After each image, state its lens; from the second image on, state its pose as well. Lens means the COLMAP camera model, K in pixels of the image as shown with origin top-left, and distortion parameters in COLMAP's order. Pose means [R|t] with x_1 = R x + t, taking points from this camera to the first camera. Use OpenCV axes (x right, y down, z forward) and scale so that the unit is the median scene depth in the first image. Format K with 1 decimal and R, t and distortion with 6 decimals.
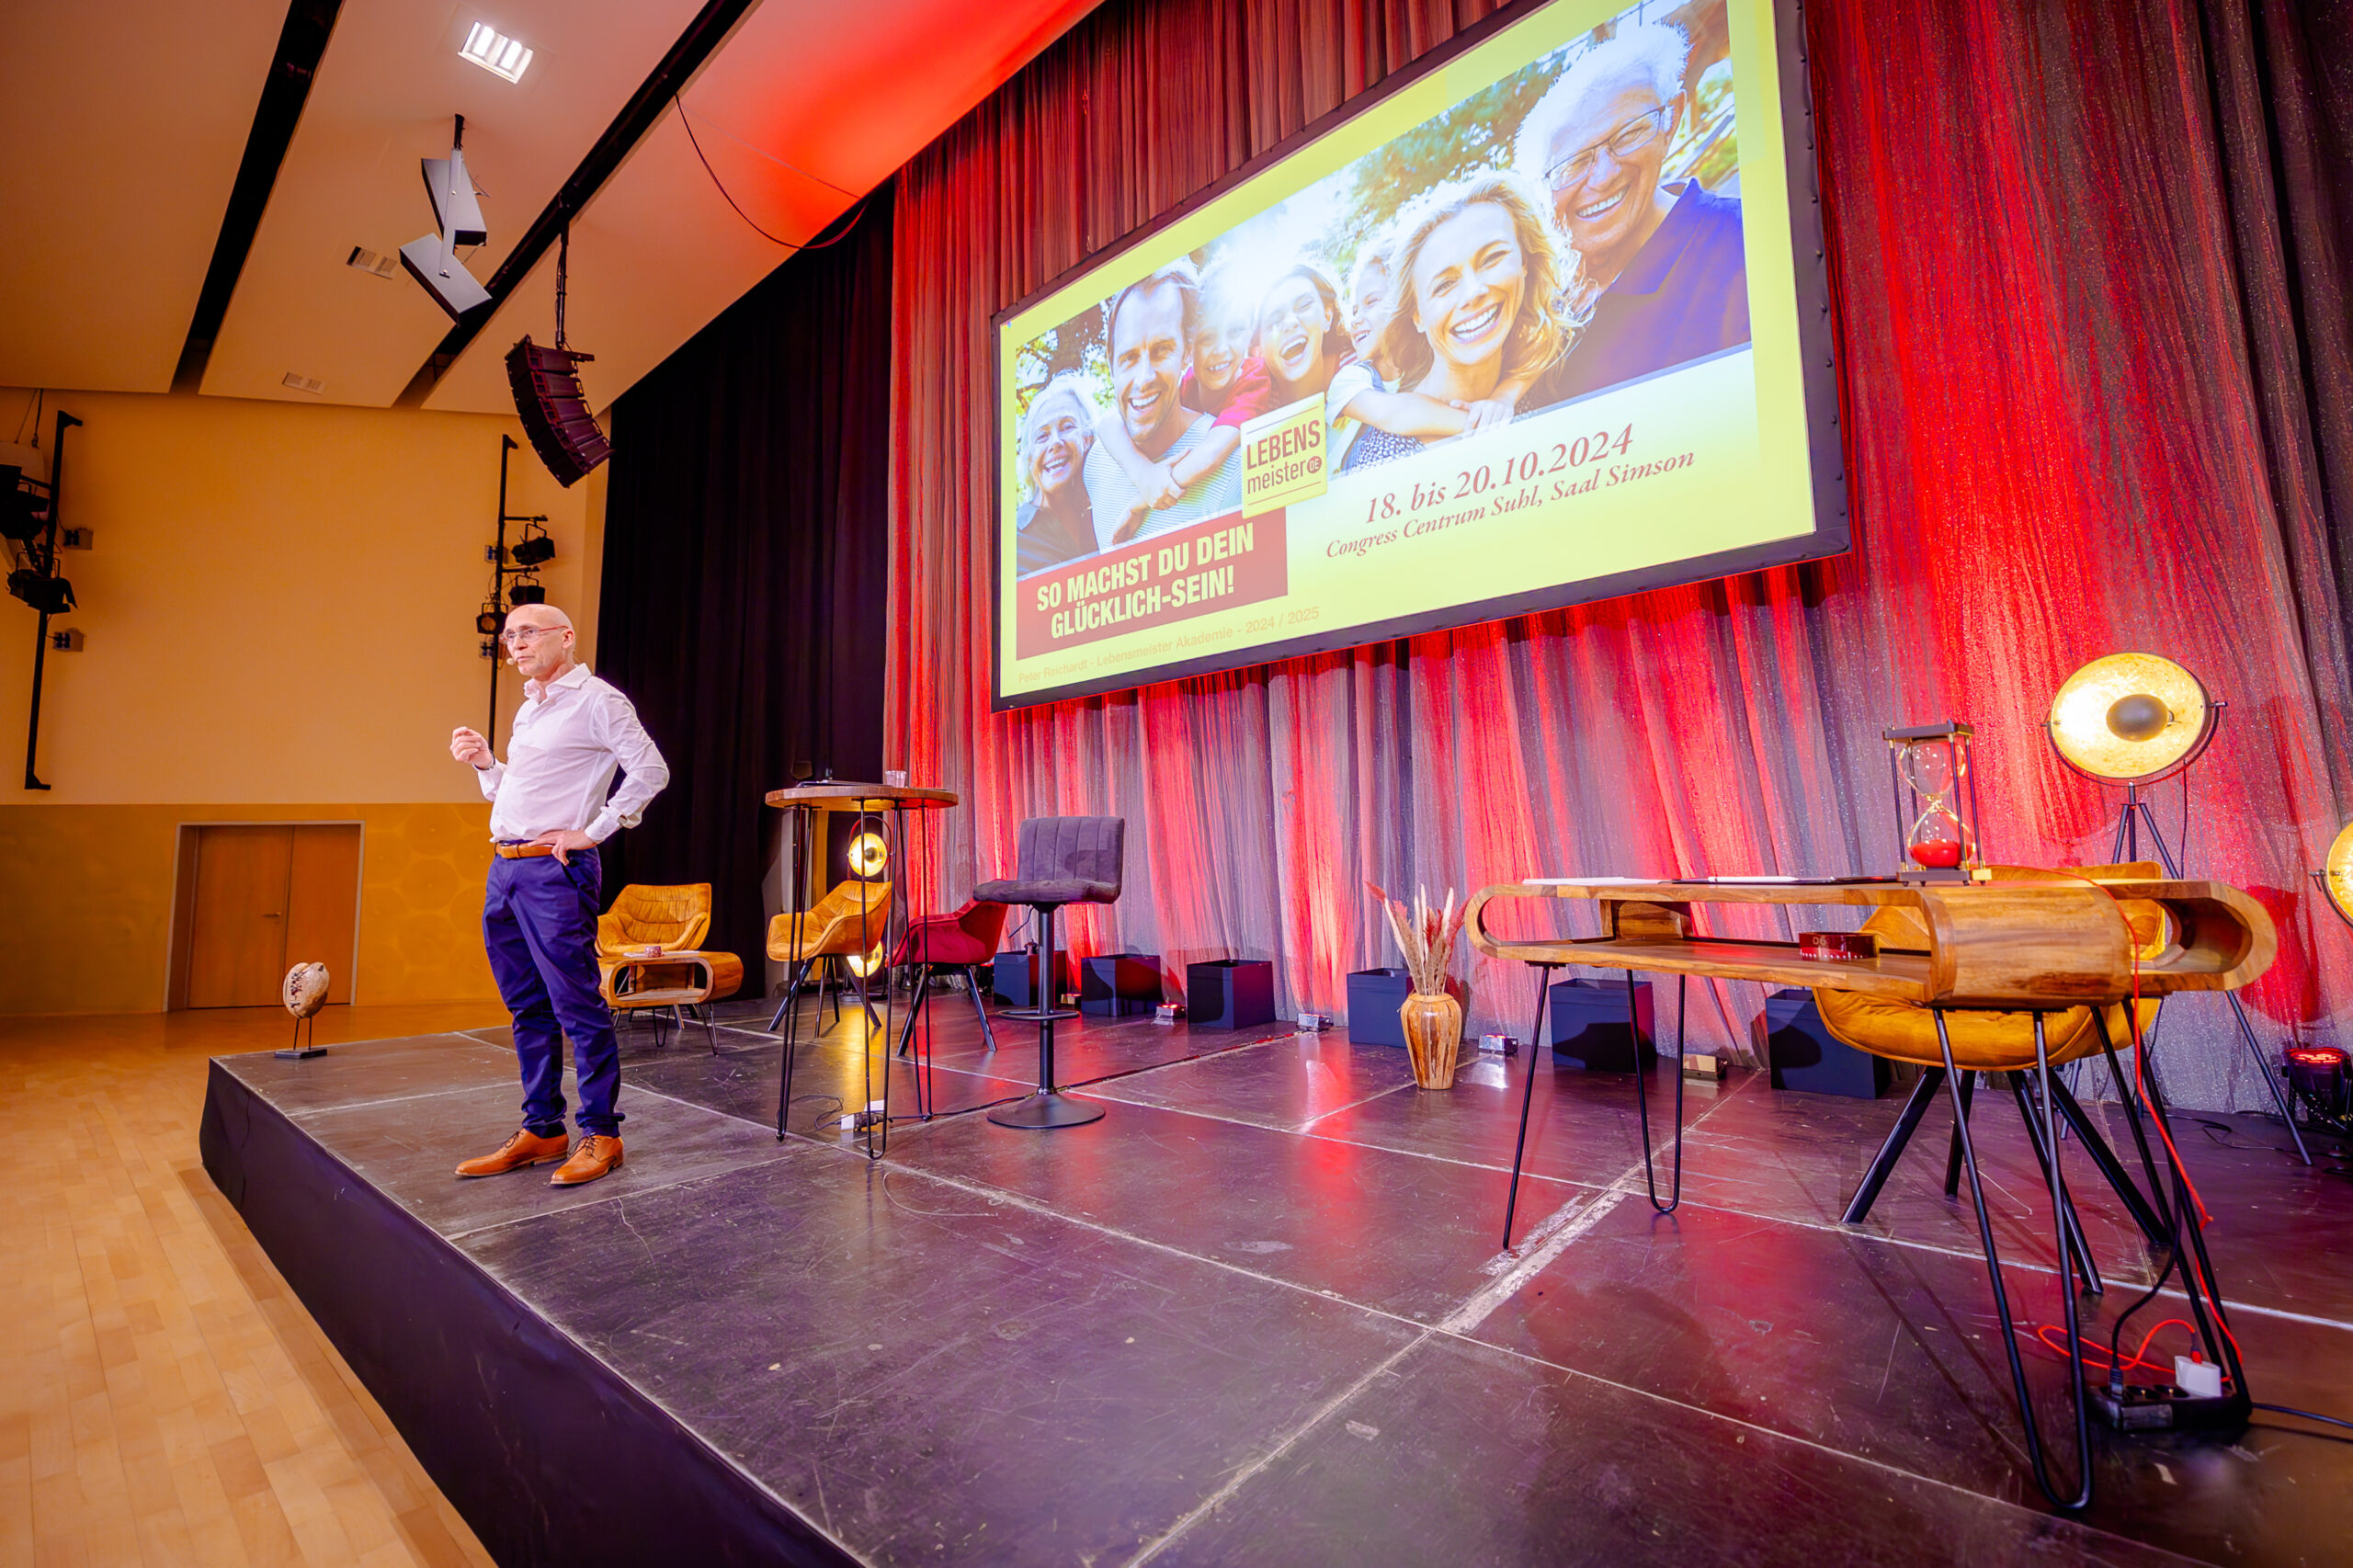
lens RADIAL K [[1001.5, 0, 1159.5], [0, 1001.5, 784.0], [0, 0, 1]] dist [-0.002766, -0.001509]
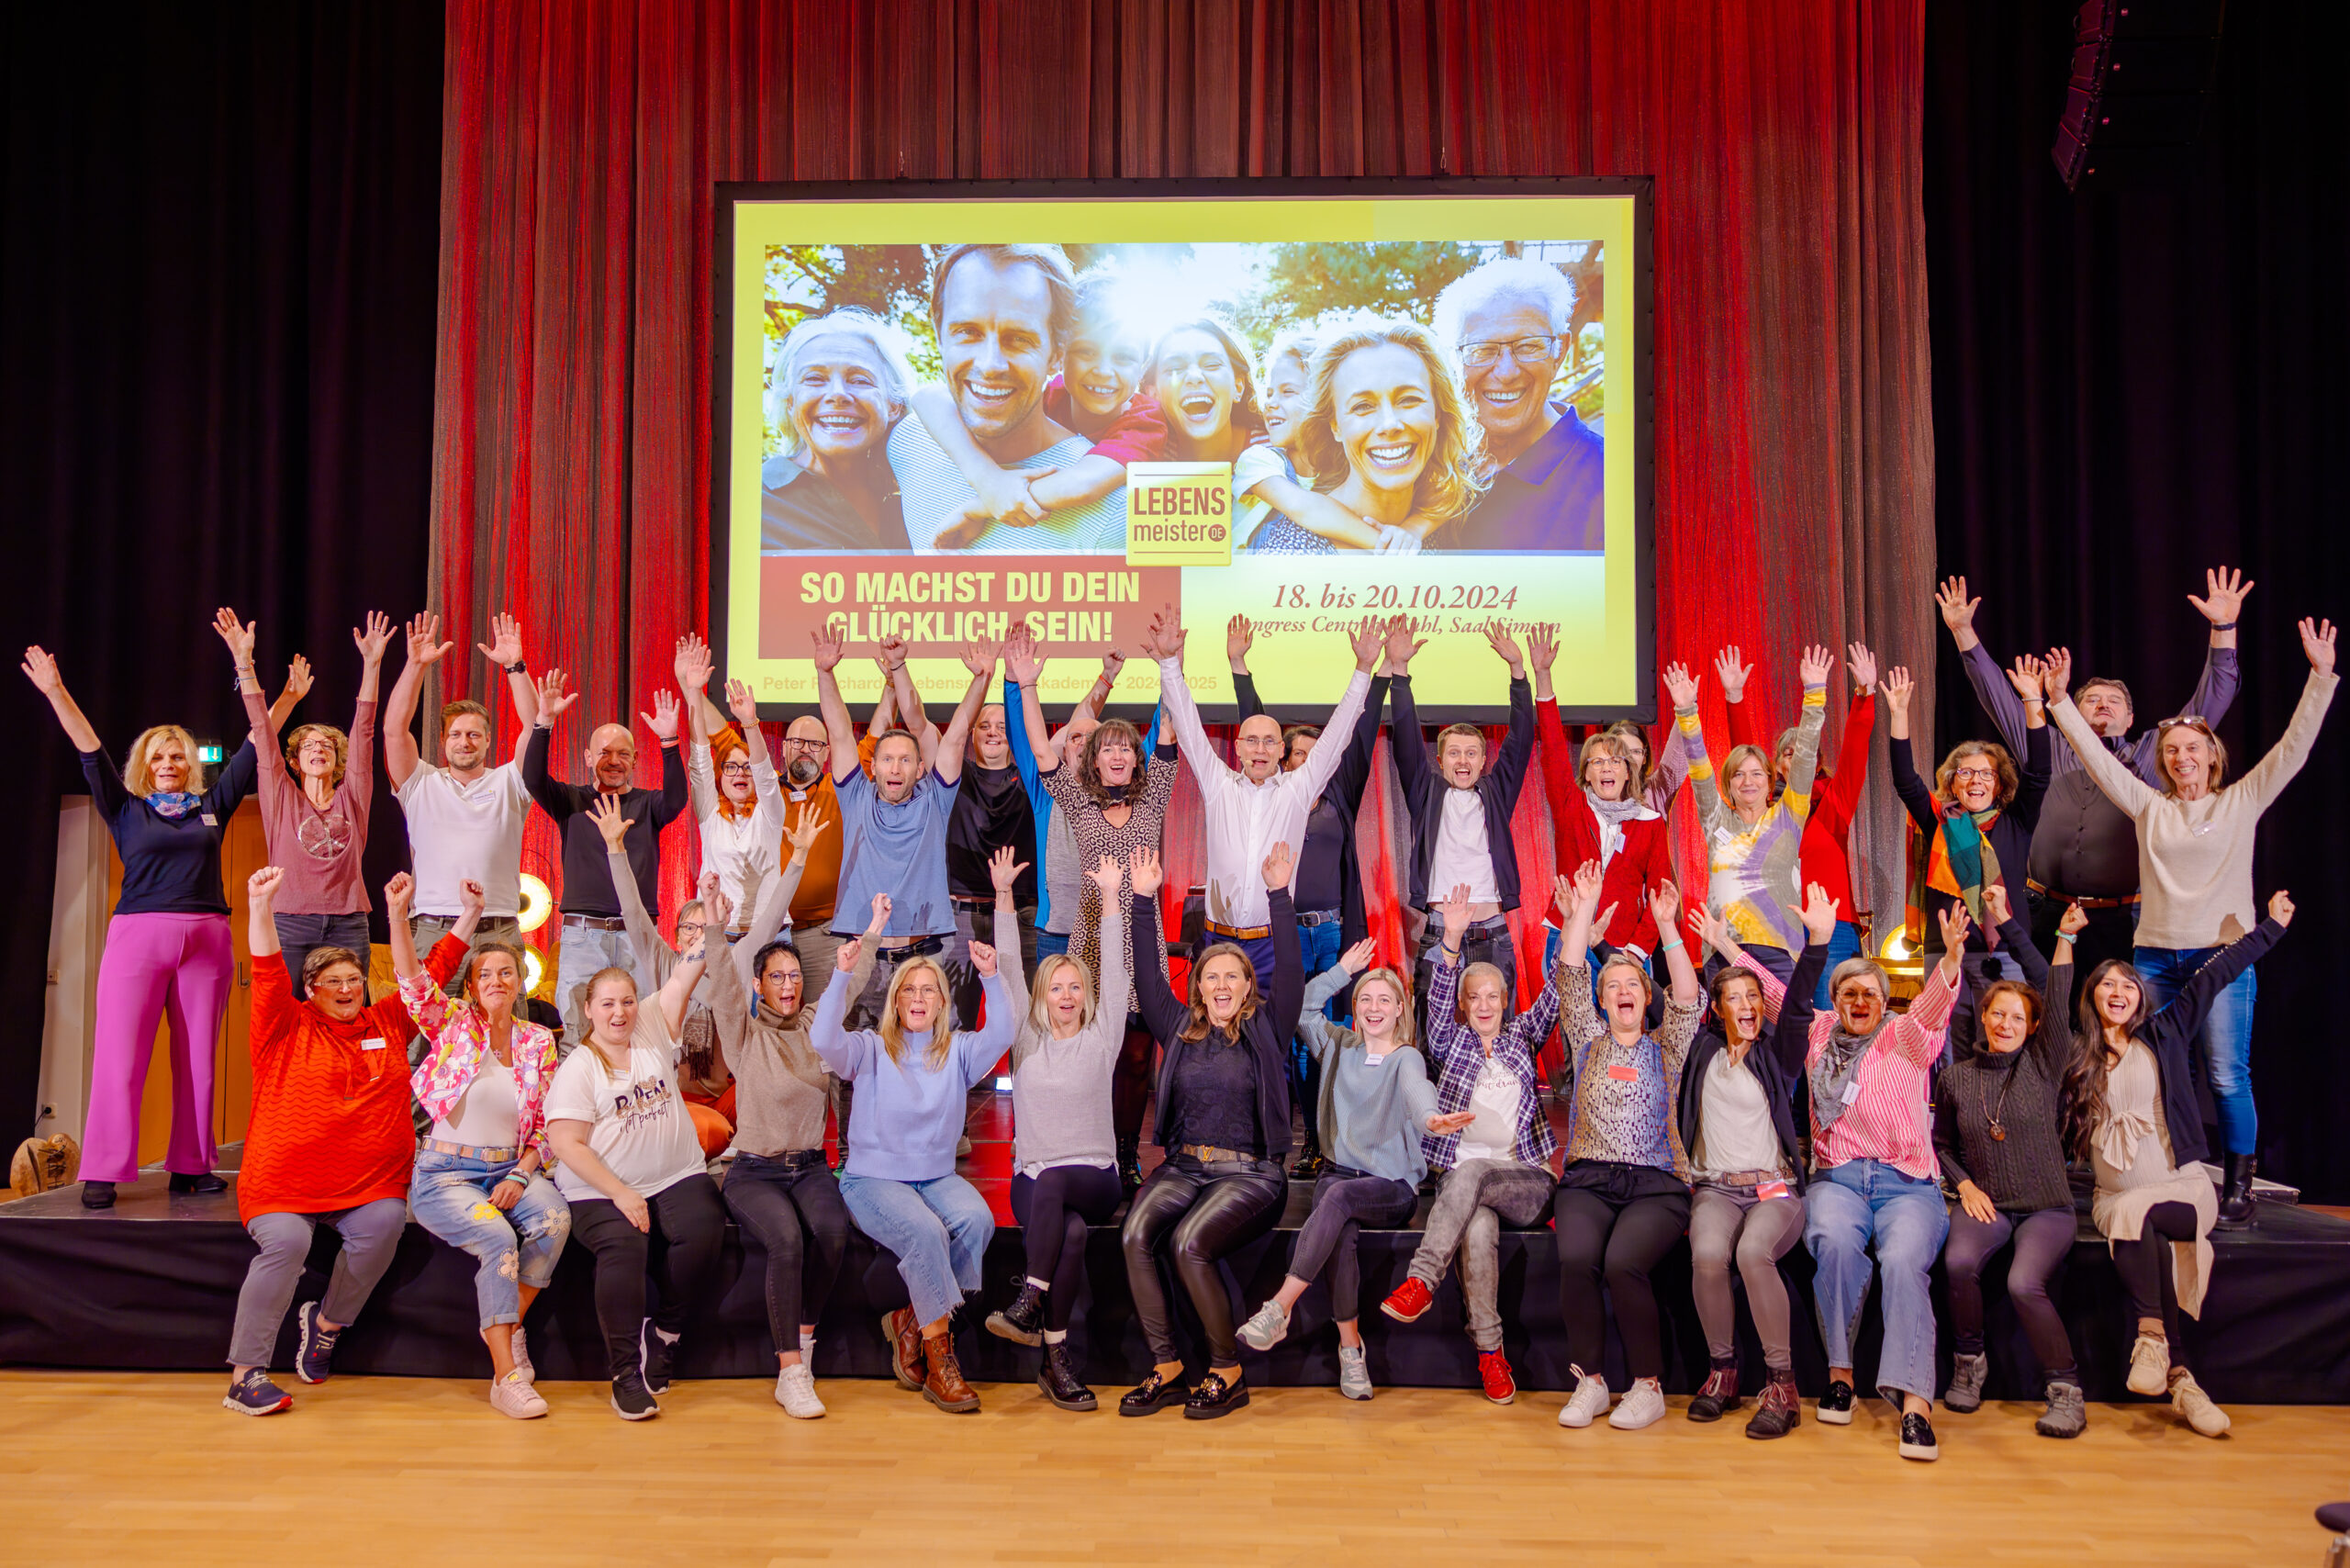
lens RADIAL K [[1803.2, 0, 1165.7], [0, 1803.2, 786.8], [0, 0, 1]] dist [-0.010118, -0.003313]
pose [[0.765516, 0.049292, 0.641526, -1.026338], [-0.076294, 0.996981, 0.014435, -0.088685], [-0.638878, -0.059995, 0.766965, -0.361671]]
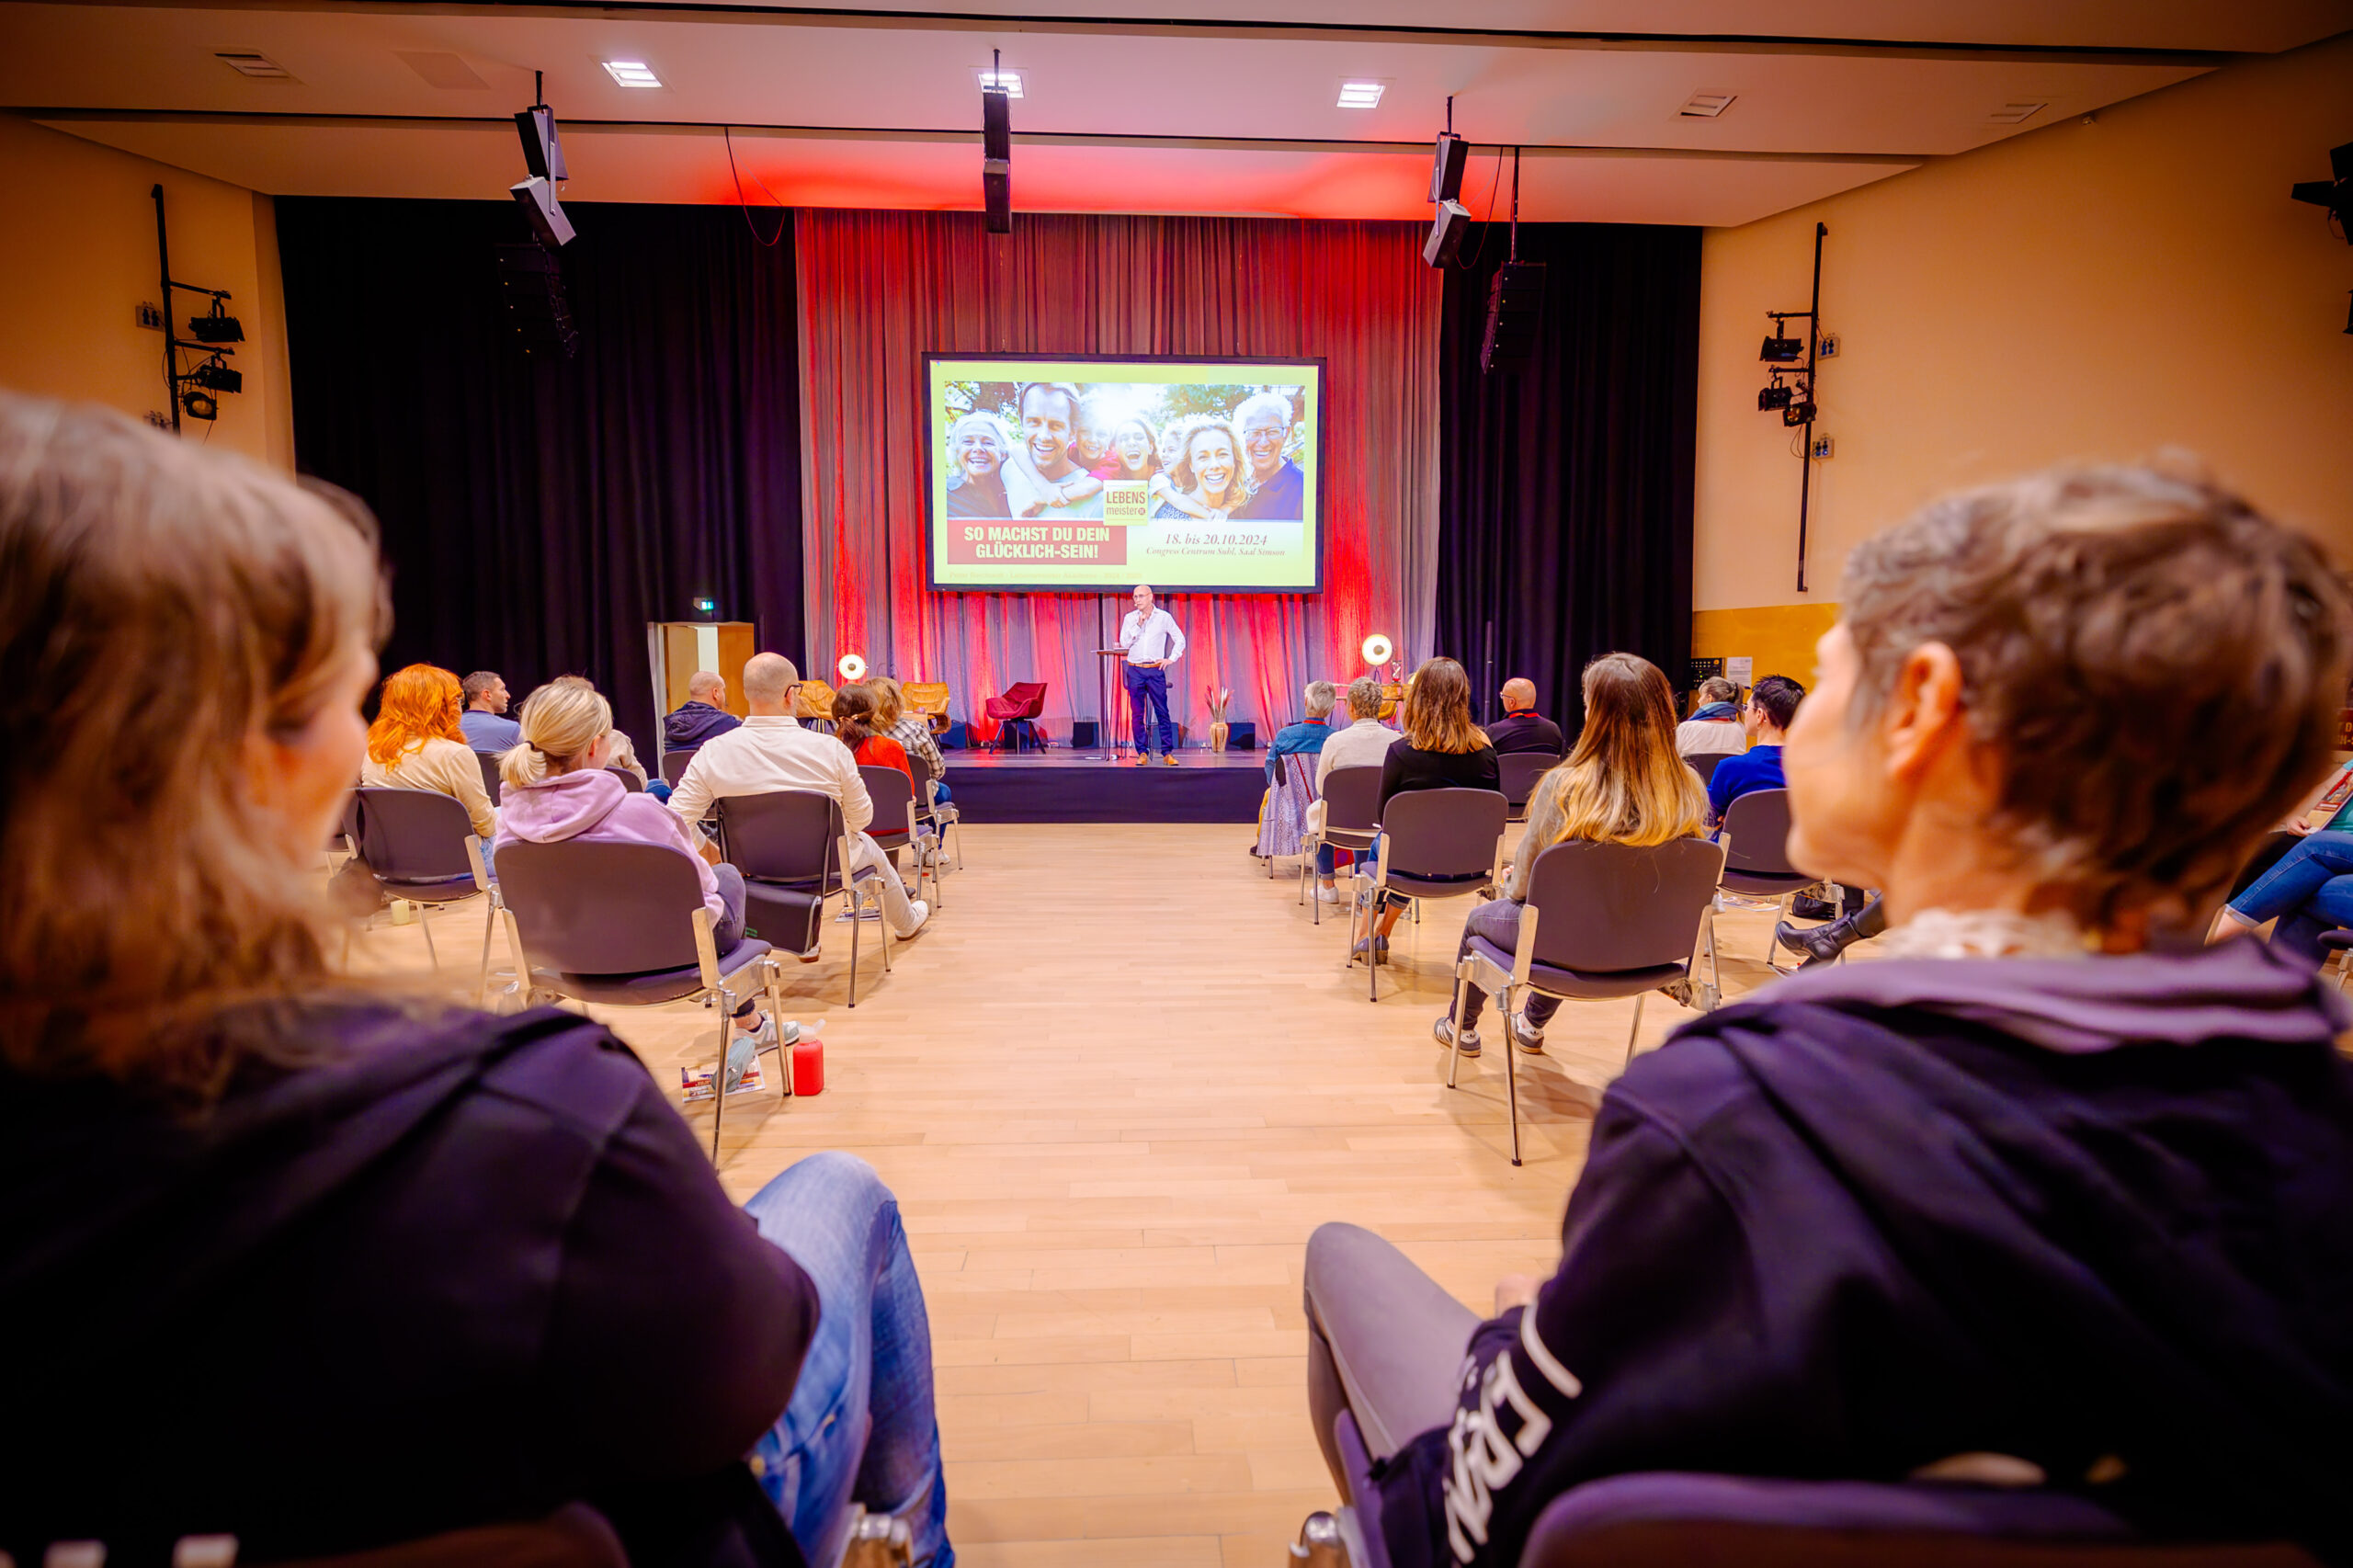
lens RADIAL K [[1001.5, 0, 1174.7], [0, 1001.5, 780.8], [0, 0, 1]] dist [-0.002766, -0.001509]
pose [[0.722817, -0.036100, 0.690096, -1.448331], [-0.077060, 0.988195, 0.132408, -0.008677], [-0.686729, -0.148886, 0.711503, -0.834767]]
